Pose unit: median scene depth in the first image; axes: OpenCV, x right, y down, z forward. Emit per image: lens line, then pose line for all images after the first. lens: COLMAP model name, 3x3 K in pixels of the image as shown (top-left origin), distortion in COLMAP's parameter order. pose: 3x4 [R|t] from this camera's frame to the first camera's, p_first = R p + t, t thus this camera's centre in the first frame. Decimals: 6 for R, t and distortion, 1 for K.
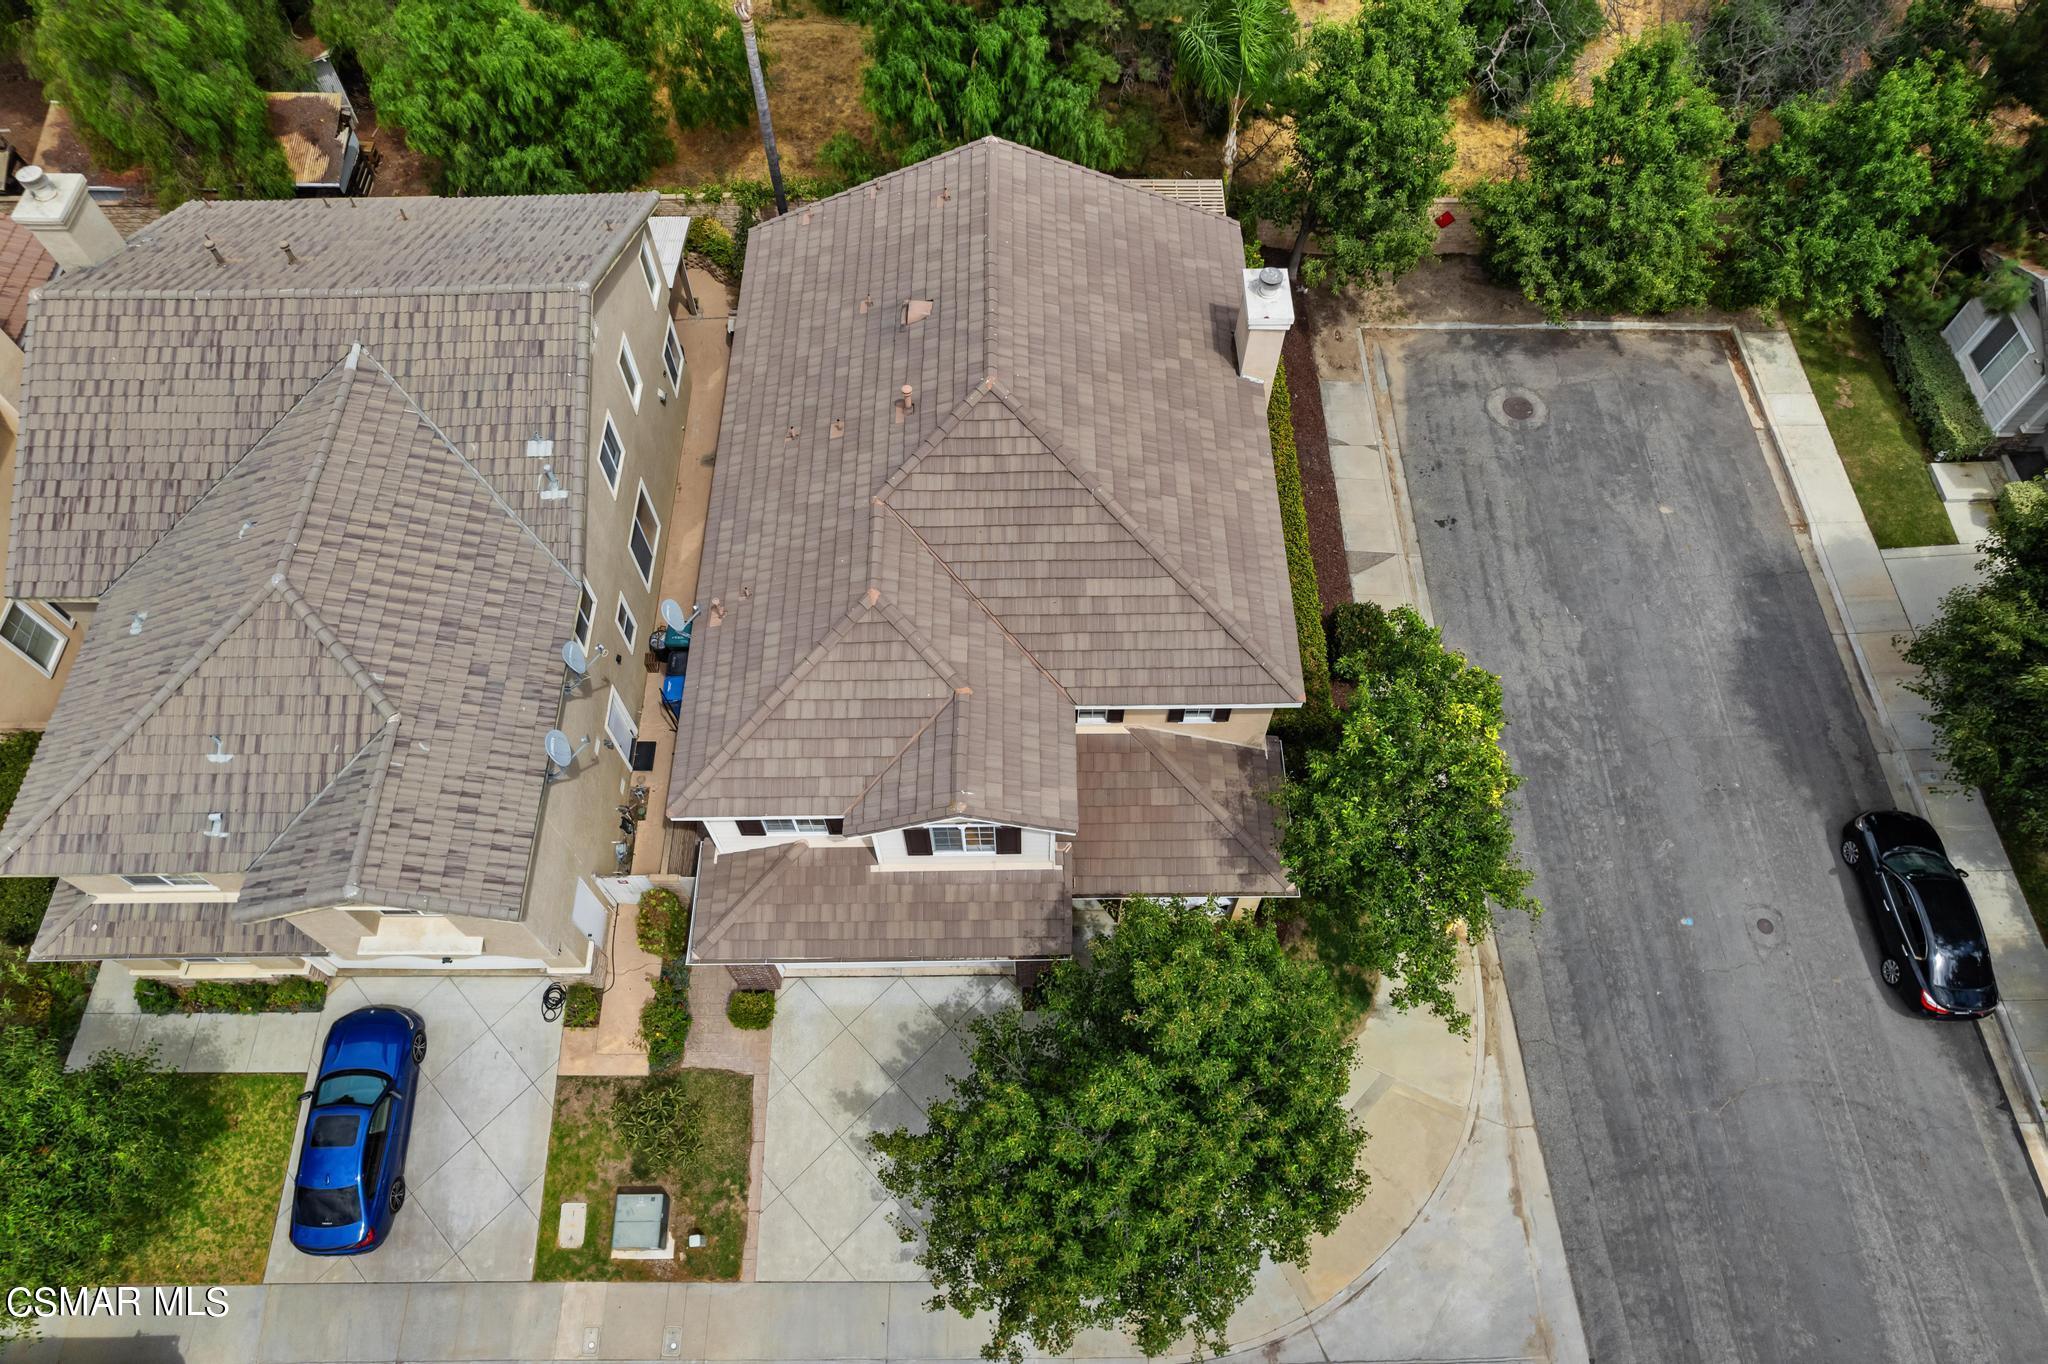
lens RADIAL K [[1325.1, 0, 1025.9], [0, 1325.1, 714.1], [0, 0, 1]] dist [-0.095538, 0.091801]
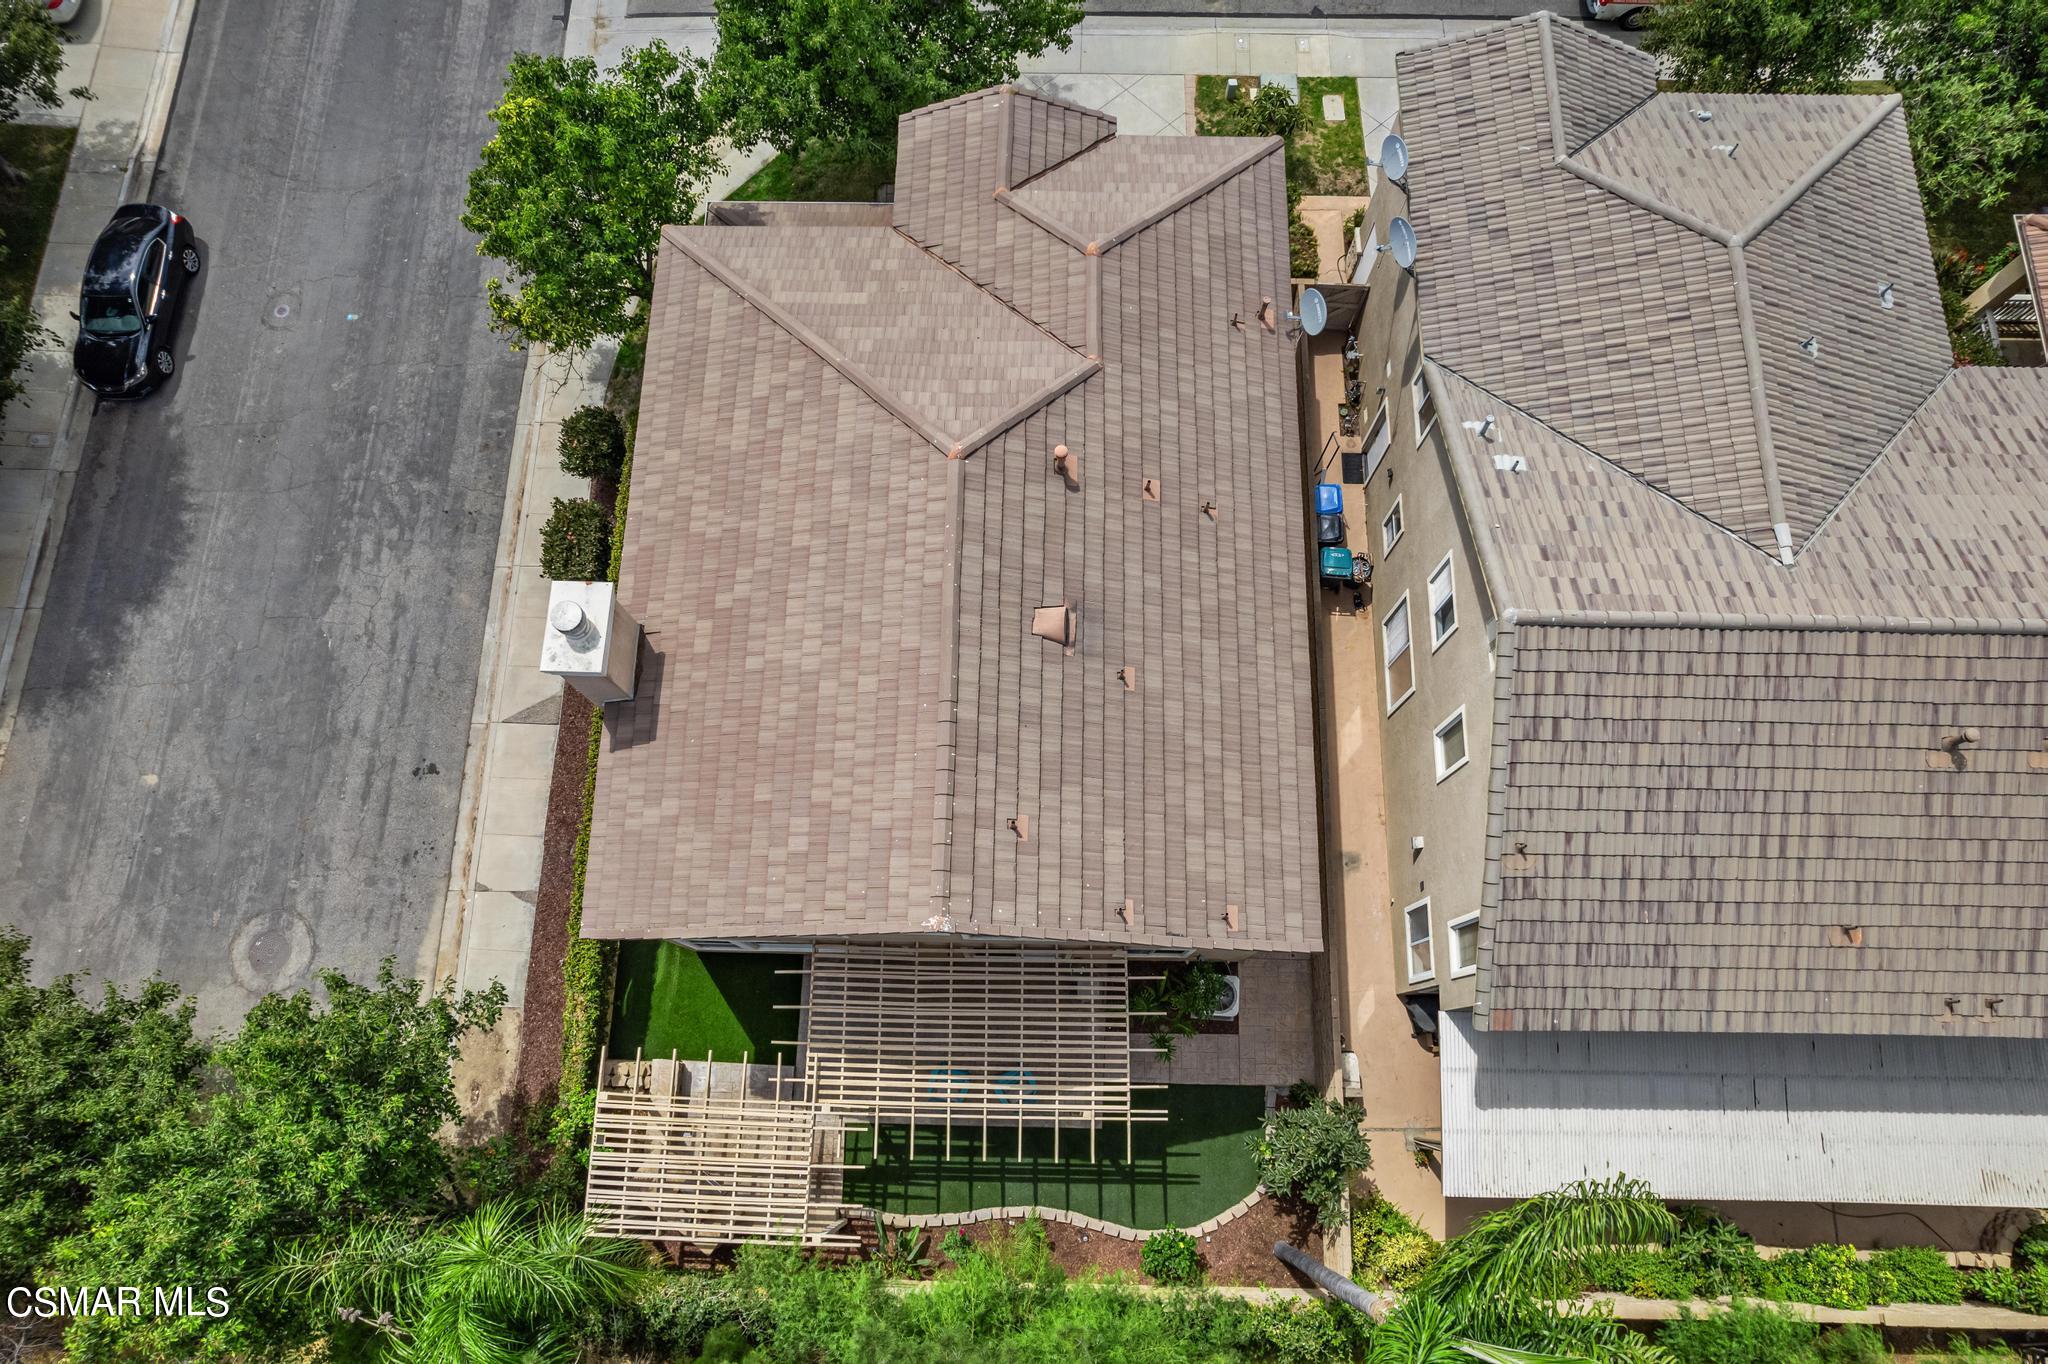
lens RADIAL K [[1325.1, 0, 1025.9], [0, 1325.1, 714.1], [0, 0, 1]] dist [-0.095538, 0.091801]
pose [[-0.999494, -0.027234, 0.016437, -0.080254], [0.030720, -0.692323, 0.720933, -0.875160], [-0.008254, 0.721073, 0.692810, 0.519293]]
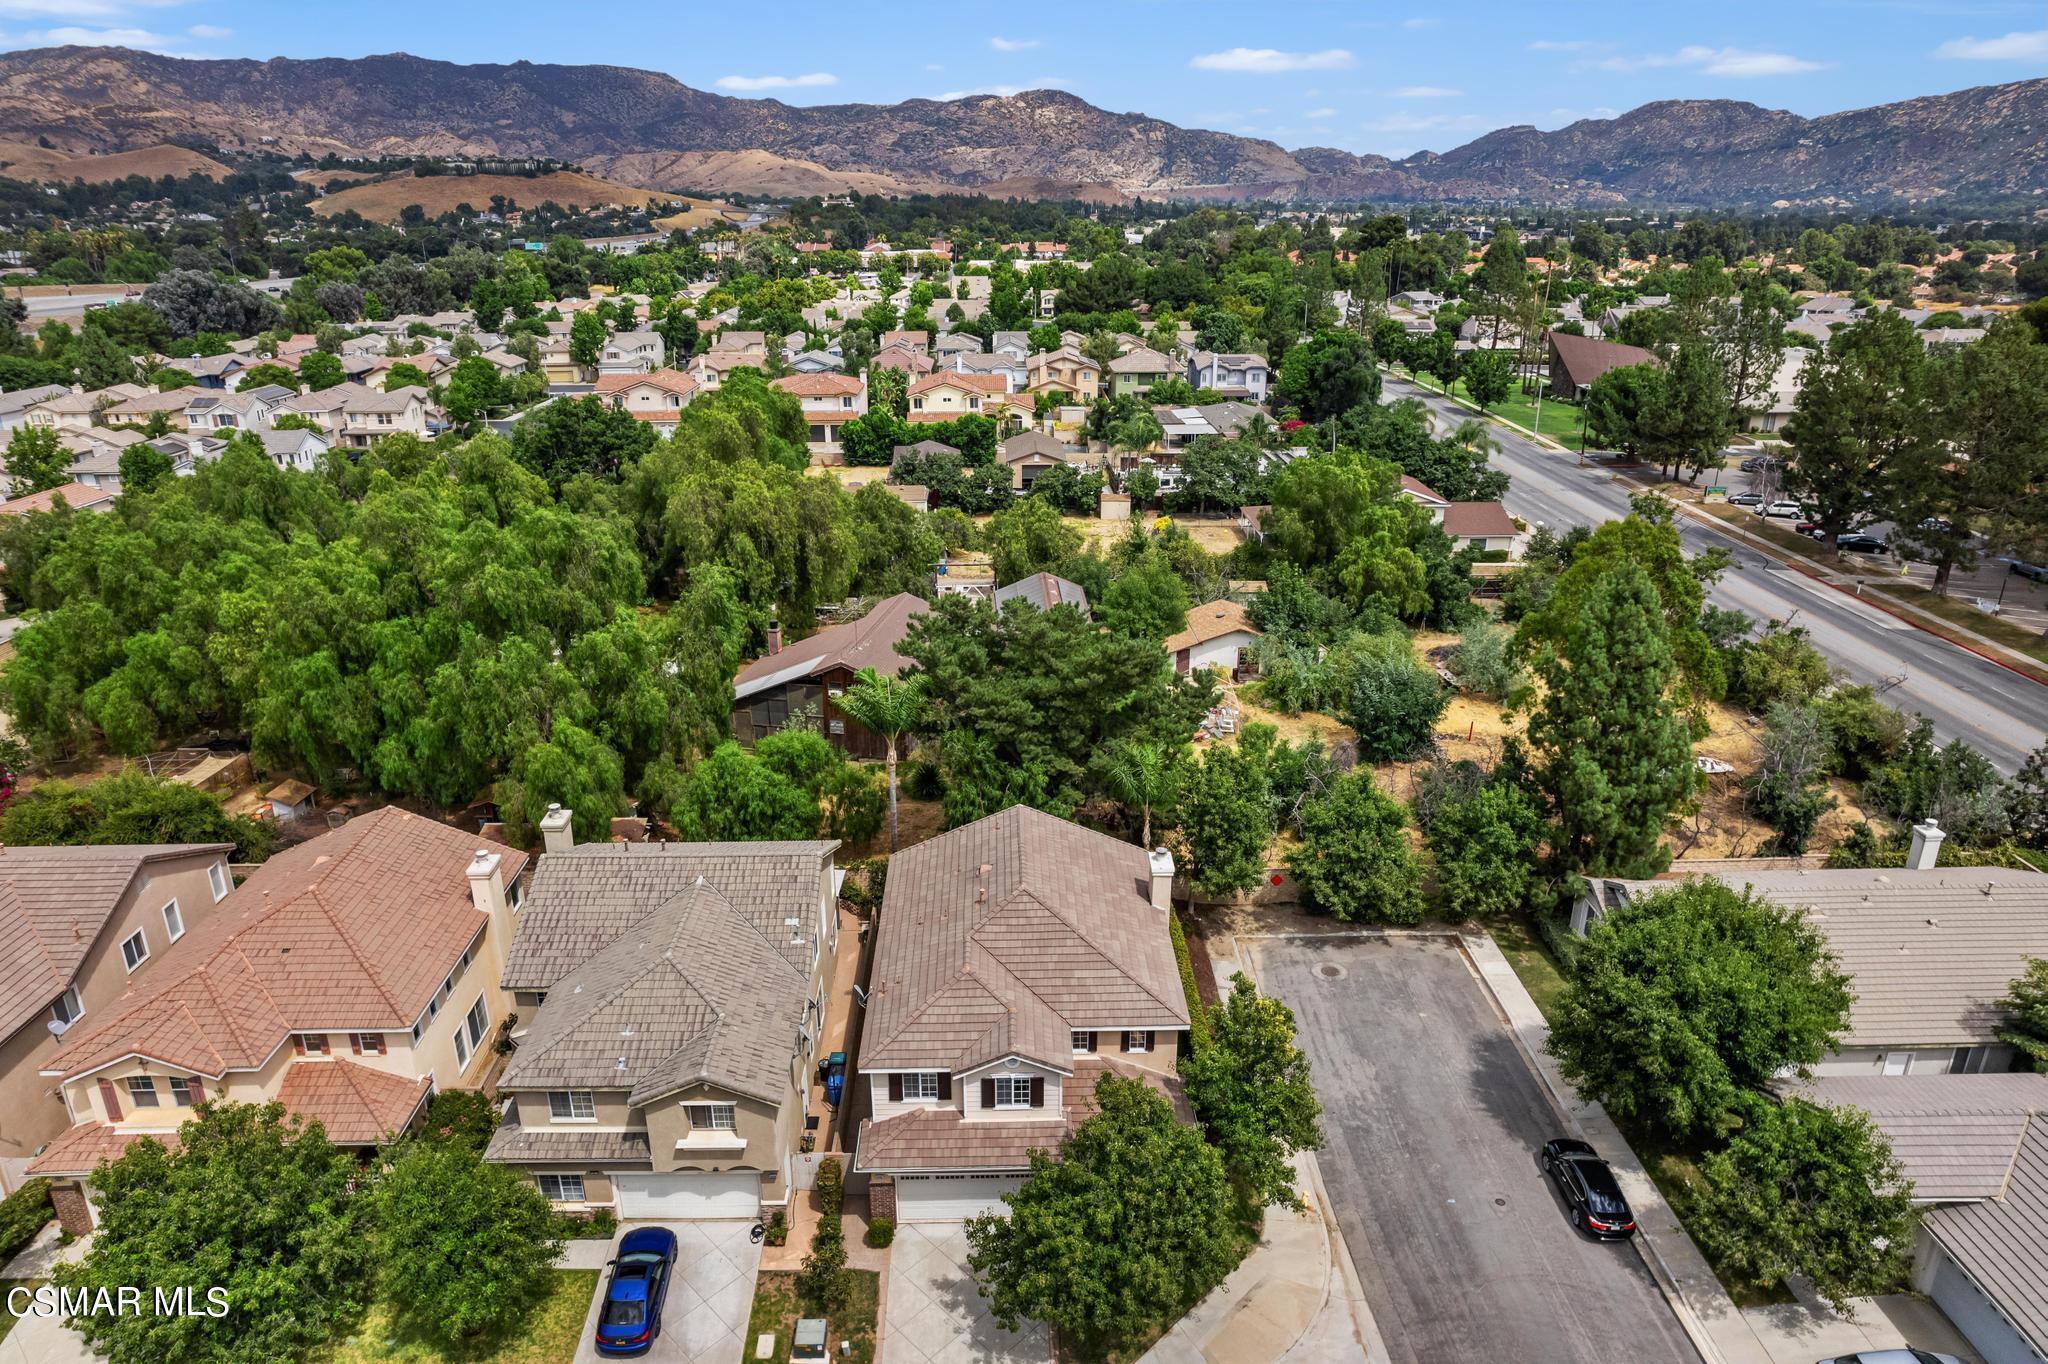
lens RADIAL K [[1325.1, 0, 1025.9], [0, 1325.1, 714.1], [0, 0, 1]] dist [-0.095538, 0.091801]
pose [[0.999892, -0.002903, 0.014391, -0.047453], [0.011259, 0.780706, -0.624797, 0.737091], [-0.009422, 0.624892, 0.780655, -0.684211]]
